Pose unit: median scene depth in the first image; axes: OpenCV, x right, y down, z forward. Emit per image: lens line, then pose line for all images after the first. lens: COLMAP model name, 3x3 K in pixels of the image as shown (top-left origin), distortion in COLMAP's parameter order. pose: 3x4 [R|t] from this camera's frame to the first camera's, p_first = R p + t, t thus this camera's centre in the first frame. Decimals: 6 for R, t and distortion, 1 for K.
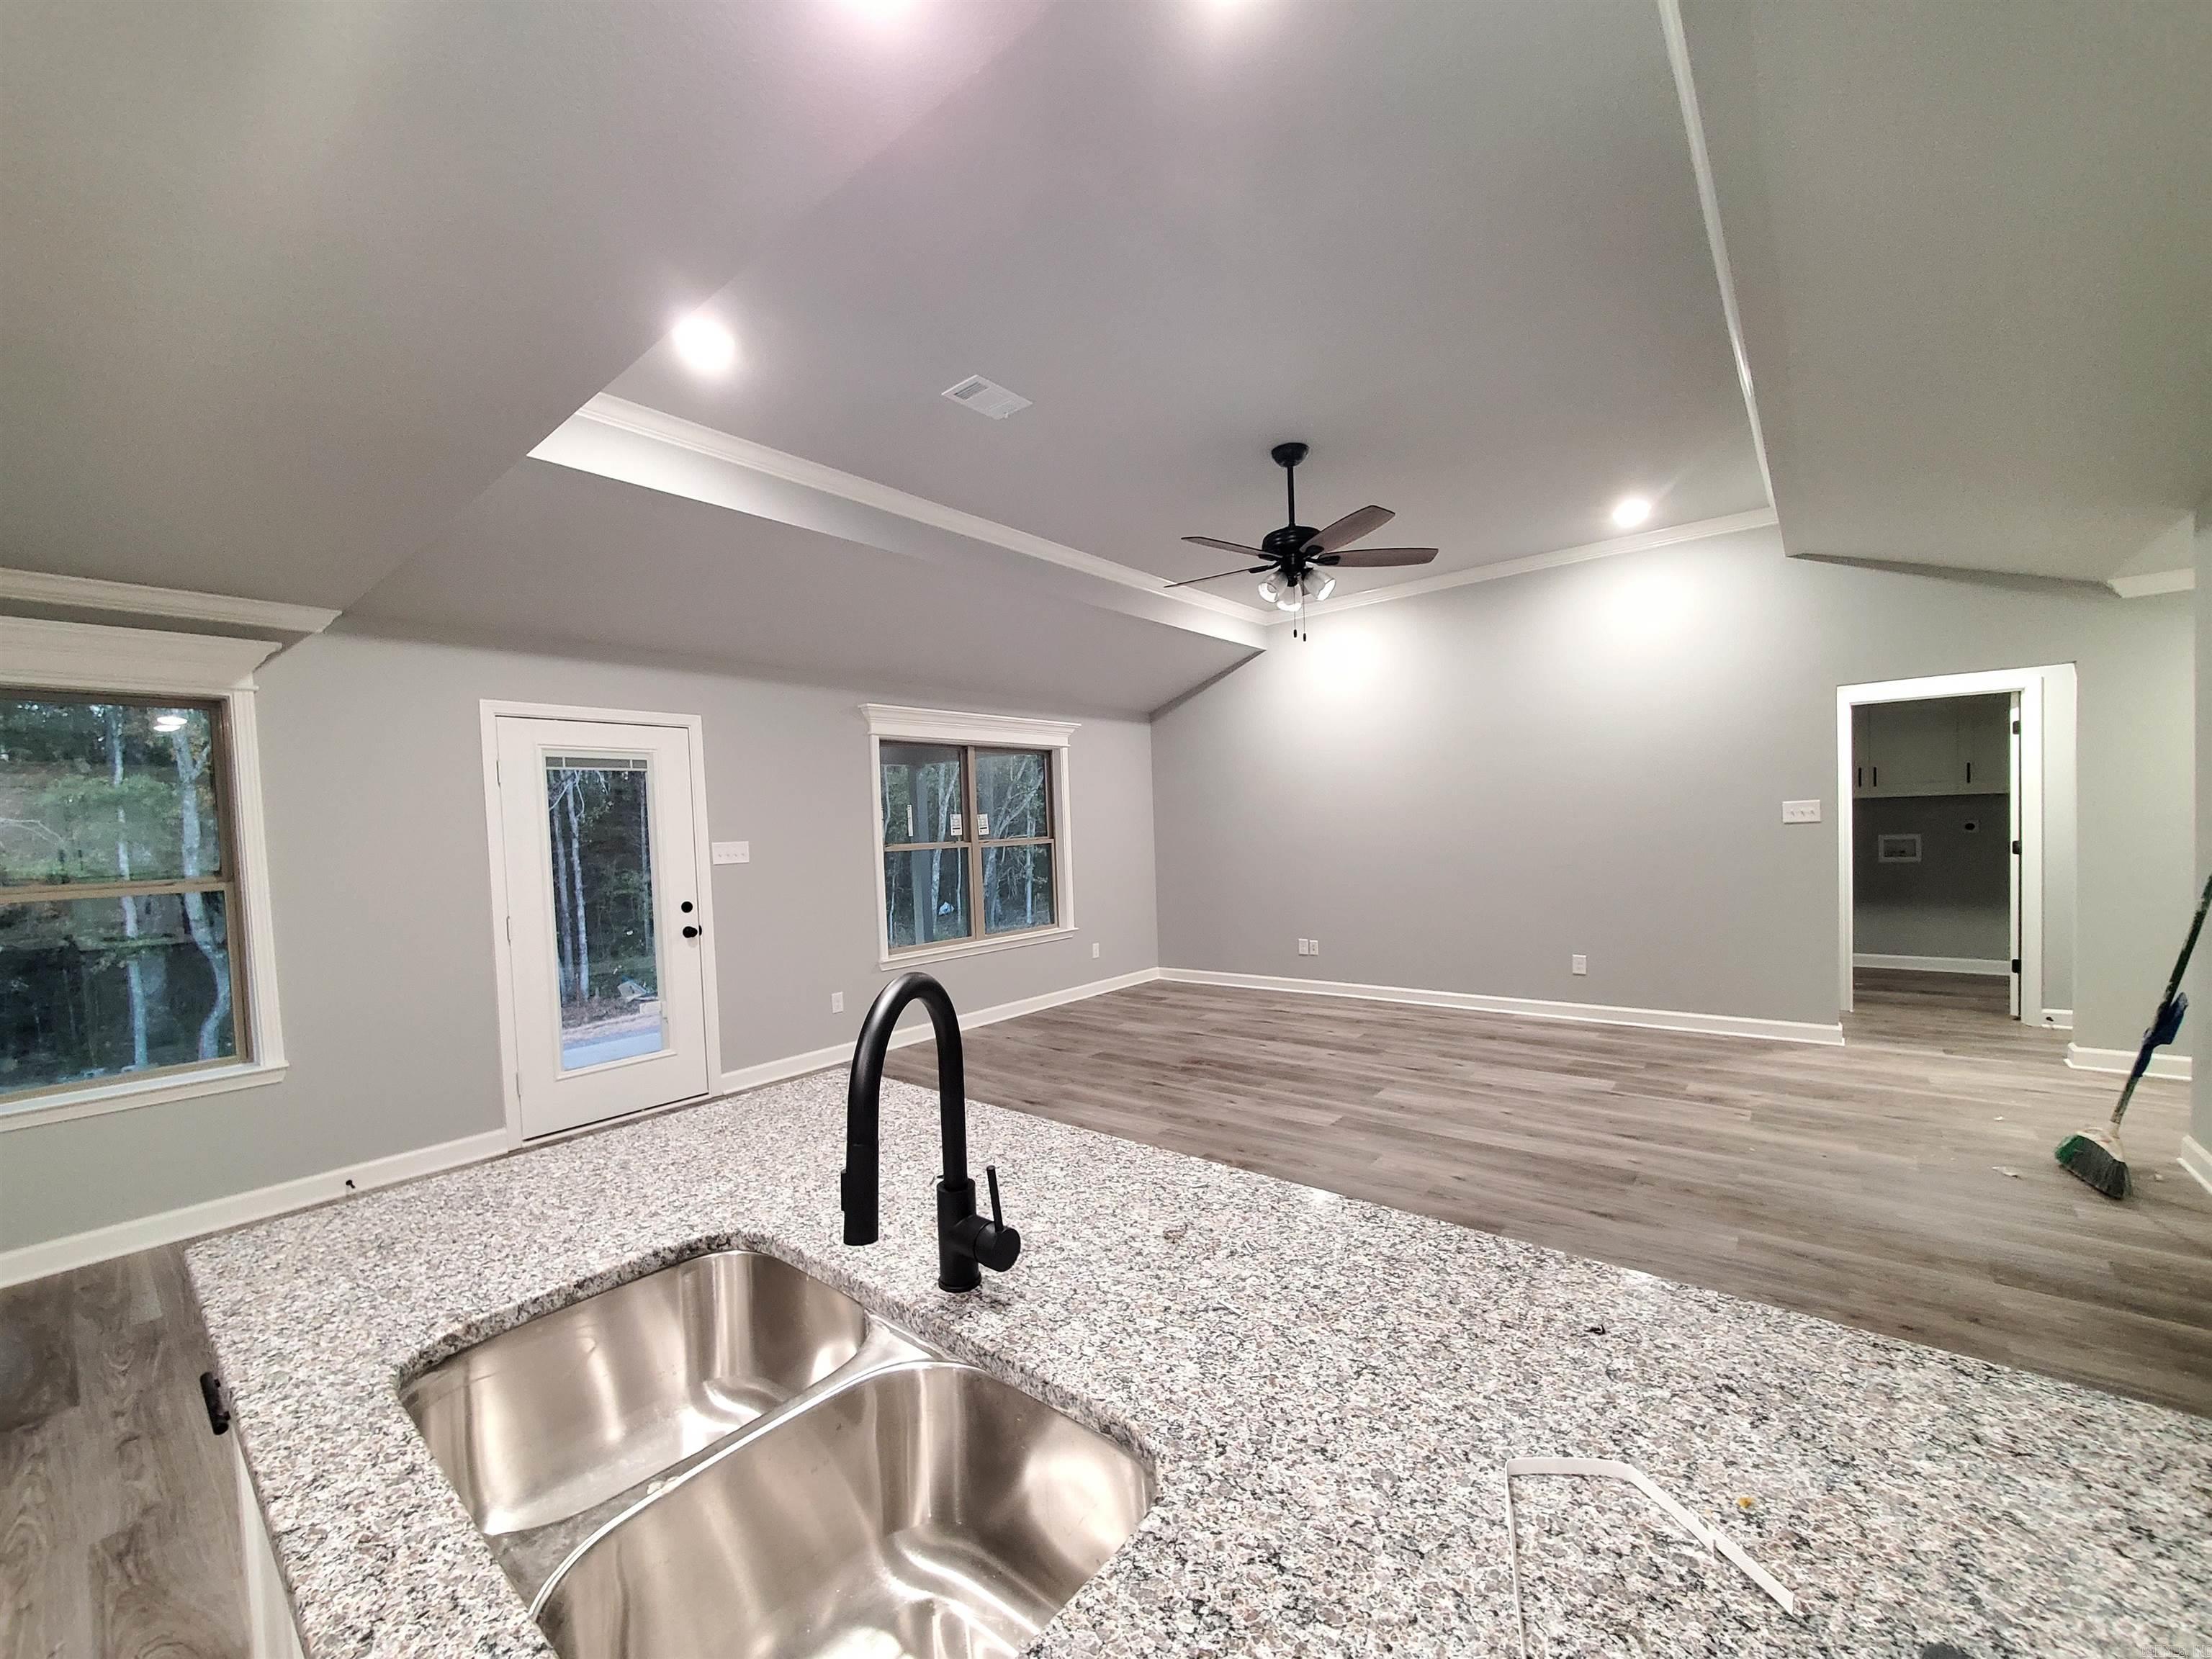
lens RADIAL K [[881.0, 0, 1092.3], [0, 881.0, 860.8], [0, 0, 1]] dist [0.001262, -0.001765]
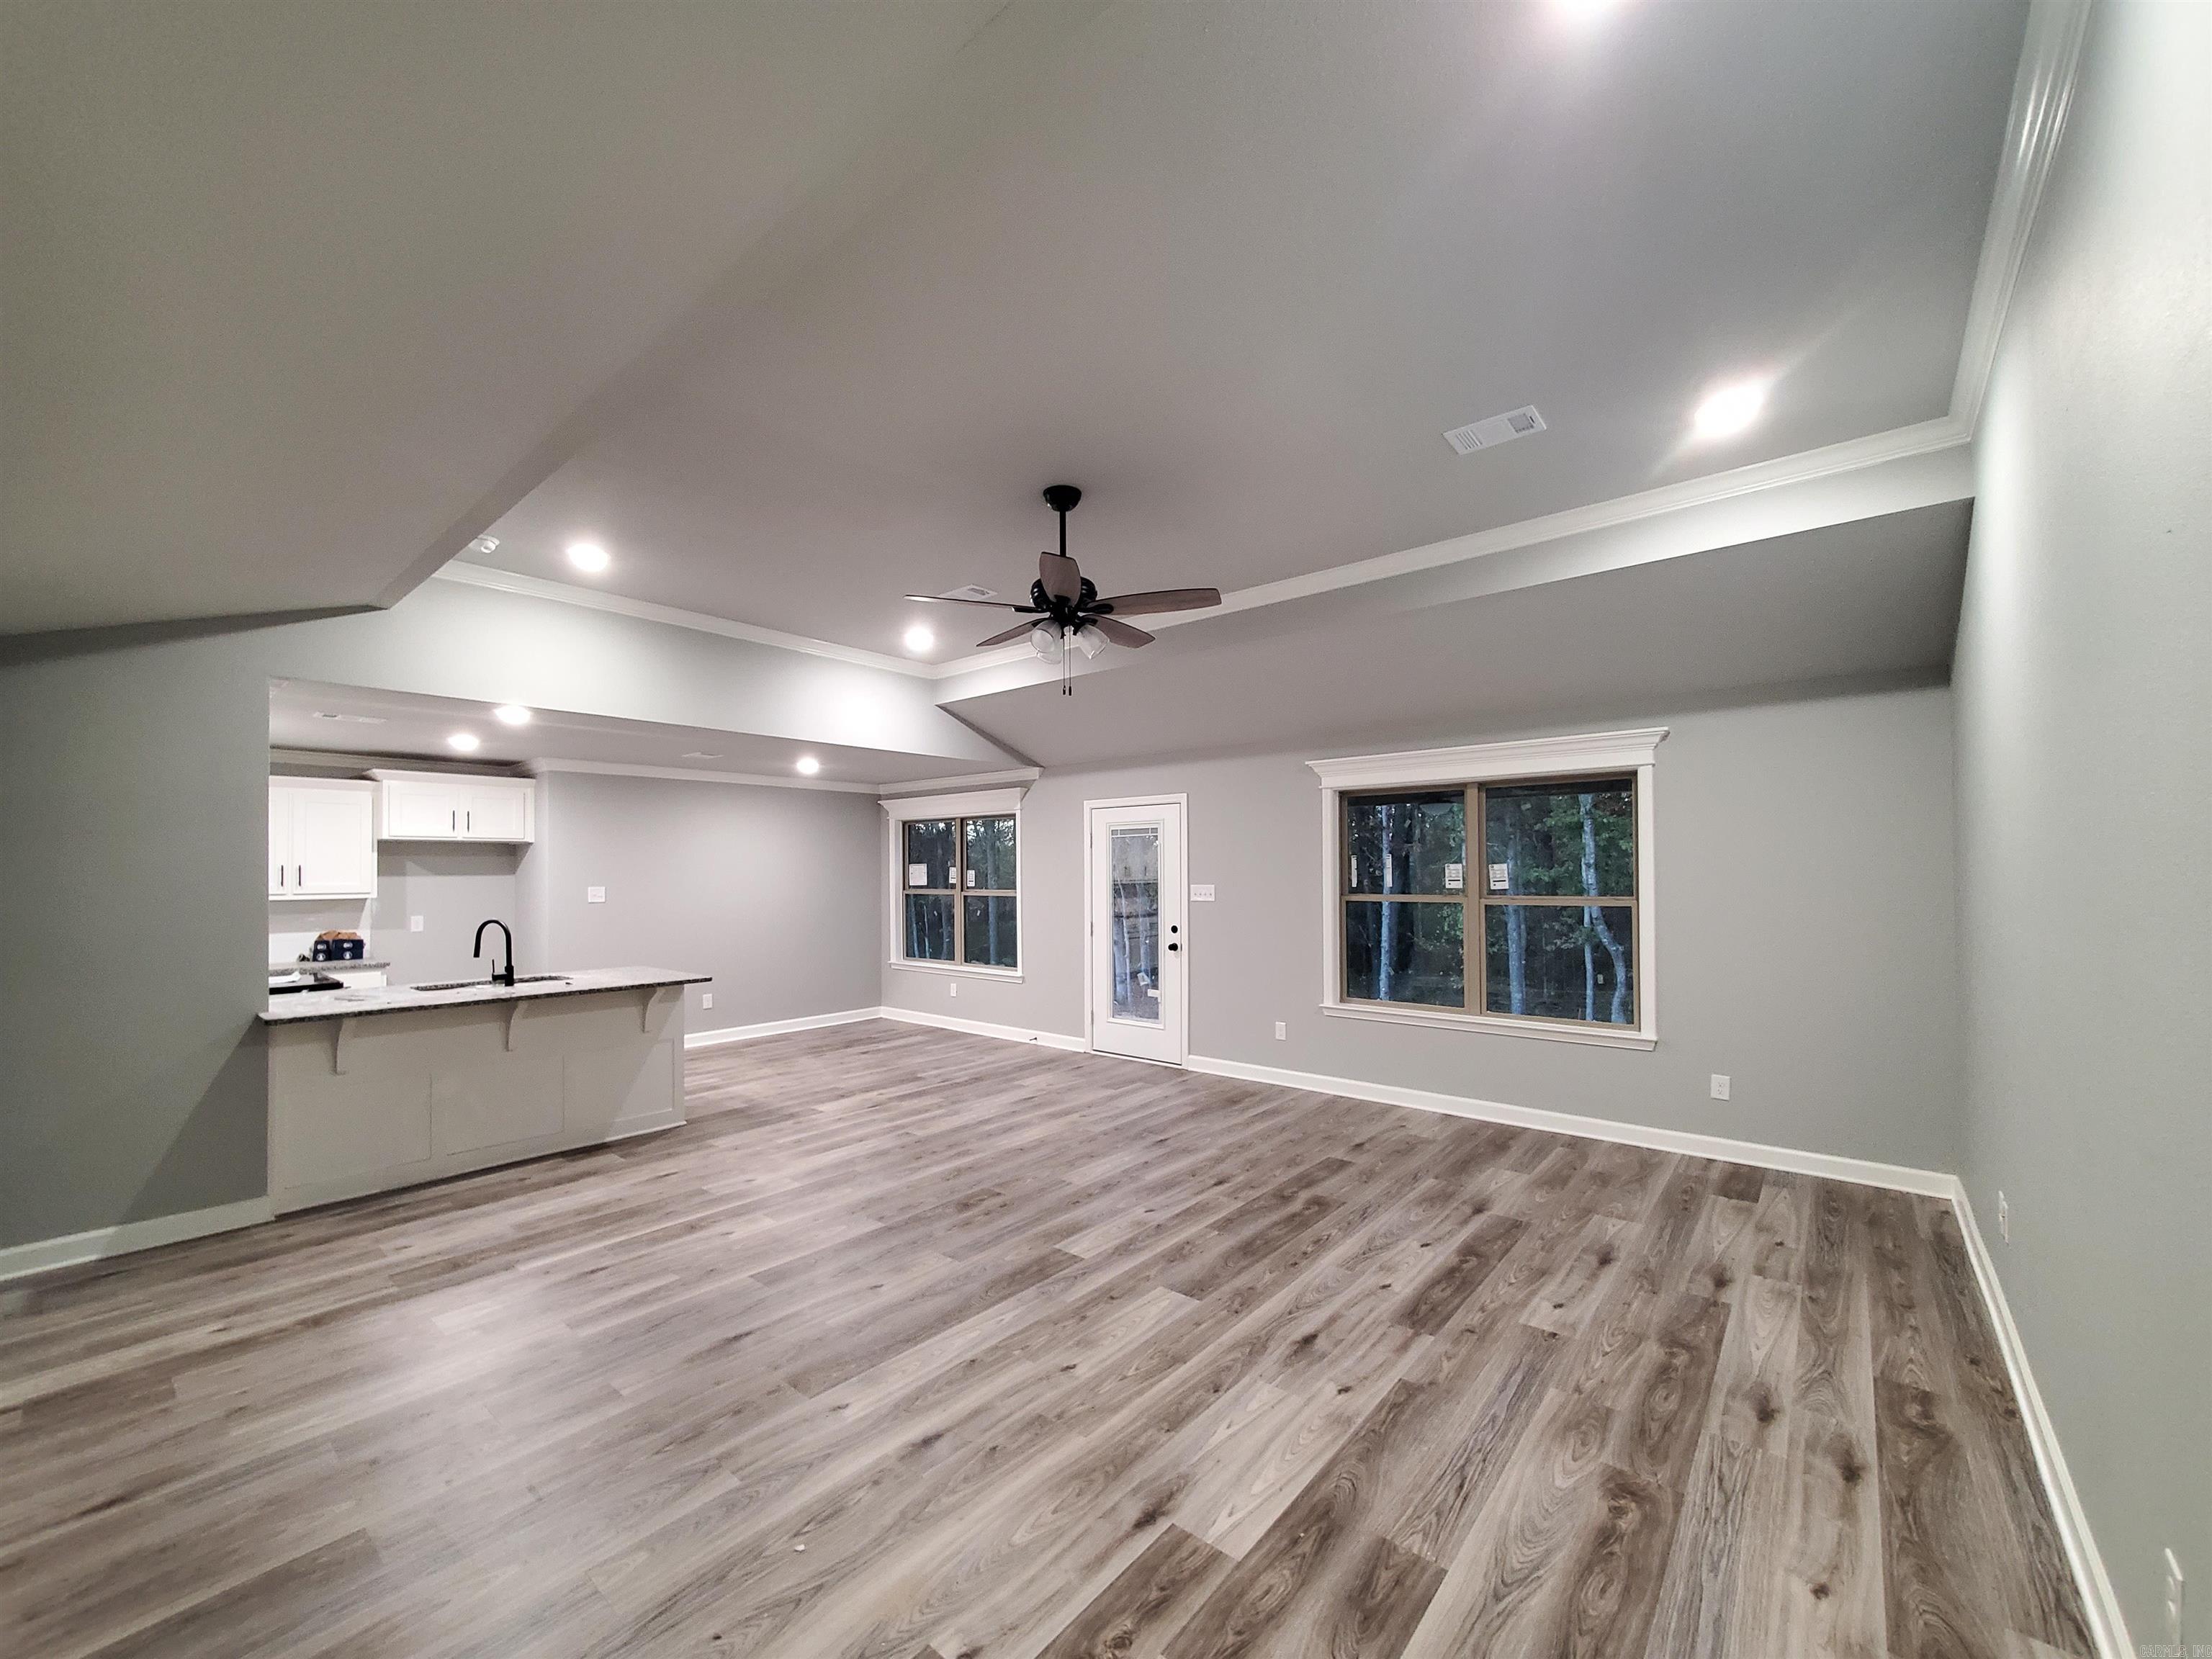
lens RADIAL K [[881.0, 0, 1092.3], [0, 881.0, 860.8], [0, 0, 1]] dist [0.001262, -0.001765]
pose [[-0.010669, 0.025973, -0.999606, 0.918277], [-0.031472, 0.999159, 0.026297, -0.086896], [0.999448, 0.031740, -0.009843, 0.837080]]
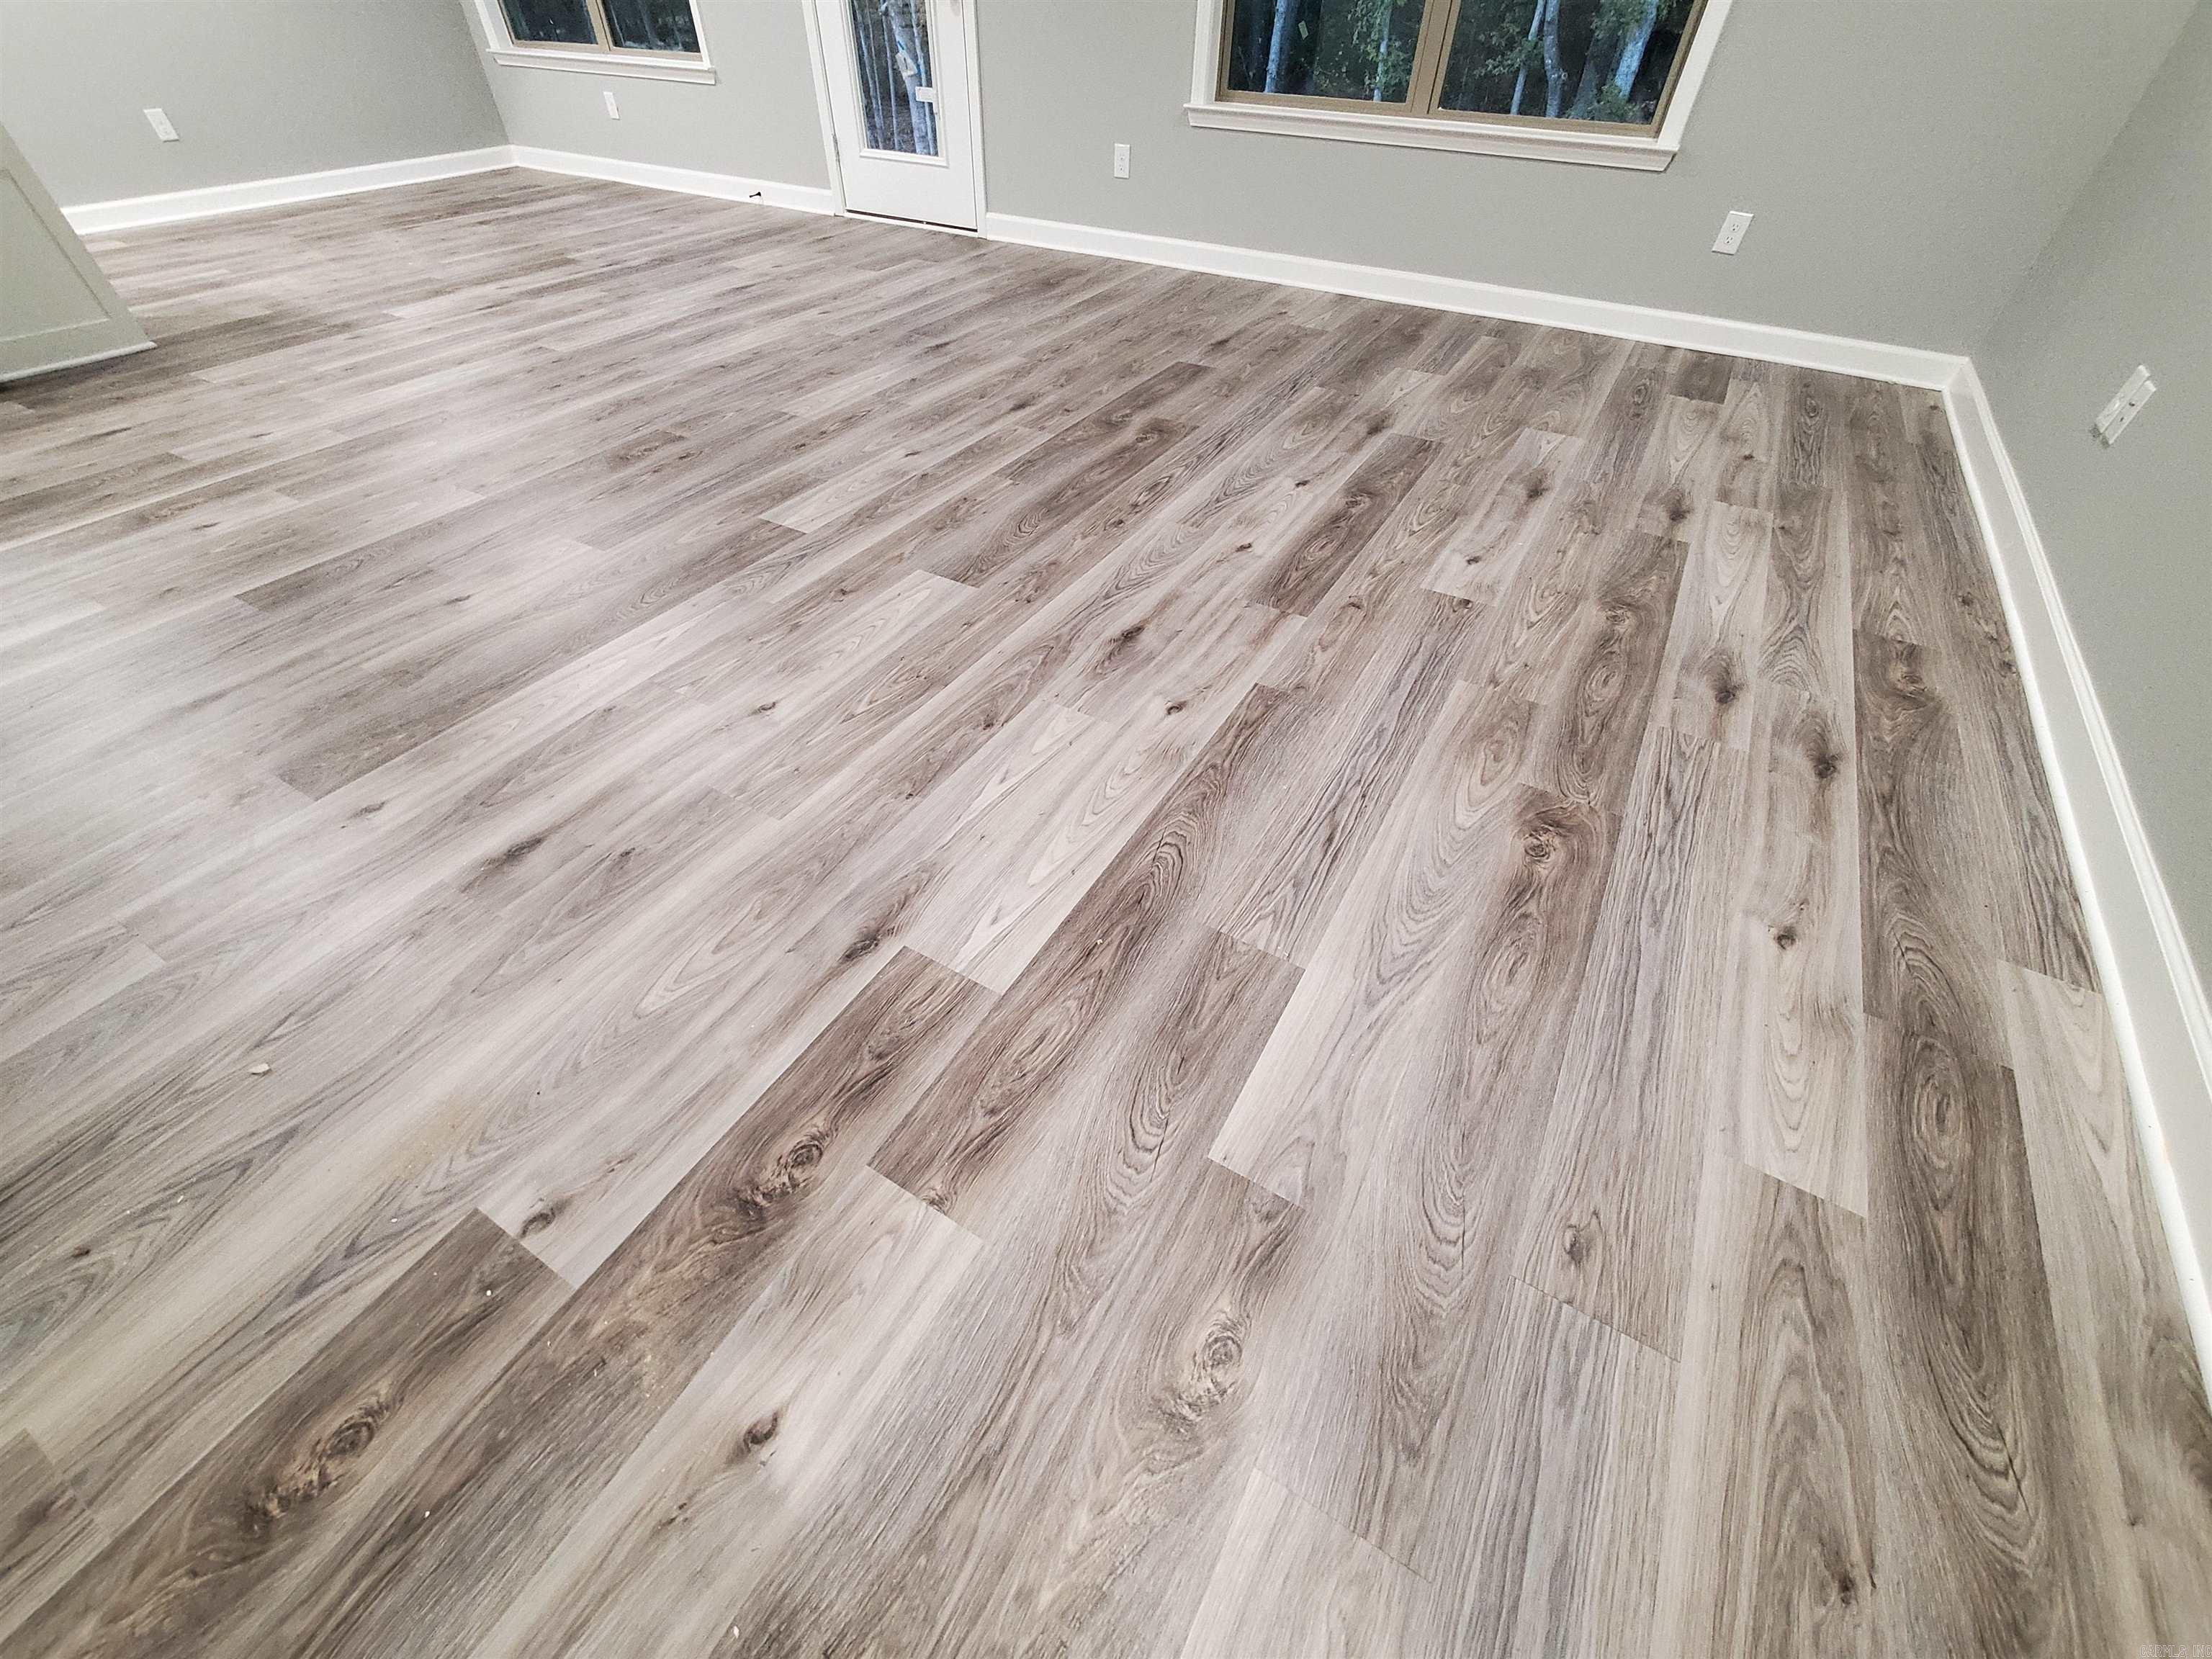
lens RADIAL K [[881.0, 0, 1092.3], [0, 881.0, 860.8], [0, 0, 1]] dist [0.001262, -0.001765]
pose [[0.160323, 0.735274, -0.658536, 0.682710], [-0.055140, 0.672795, 0.737771, 0.013661], [0.985523, -0.081970, 0.148407, 0.898364]]
